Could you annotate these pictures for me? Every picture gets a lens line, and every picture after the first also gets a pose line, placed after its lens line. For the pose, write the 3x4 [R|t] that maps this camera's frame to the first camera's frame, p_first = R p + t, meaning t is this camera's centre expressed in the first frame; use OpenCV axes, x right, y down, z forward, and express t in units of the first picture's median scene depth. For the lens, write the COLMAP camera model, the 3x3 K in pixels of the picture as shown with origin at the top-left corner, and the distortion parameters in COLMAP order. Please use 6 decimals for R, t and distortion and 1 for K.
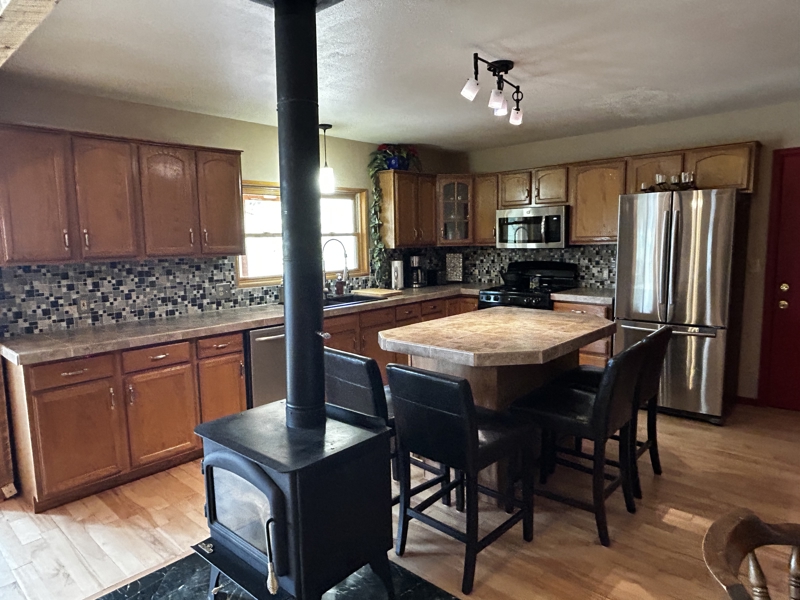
lens RADIAL K [[504.0, 0, 399.8], [0, 504.0, 298.9], [0, 0, 1]] dist [-0.017973, -0.000699]
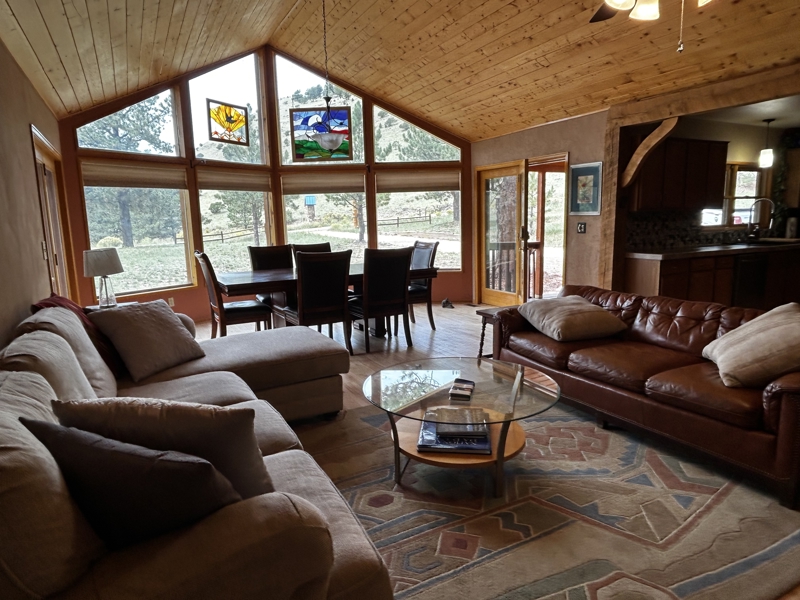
lens RADIAL K [[504.0, 0, 398.1], [0, 504.0, 300.3], [0, 0, 1]] dist [-0.017973, -0.000699]
pose [[0.930204, 0.056732, -0.362633, -0.682975], [-0.037535, 0.997506, 0.059772, 0.143616], [0.365119, -0.041989, 0.930013, -0.838726]]
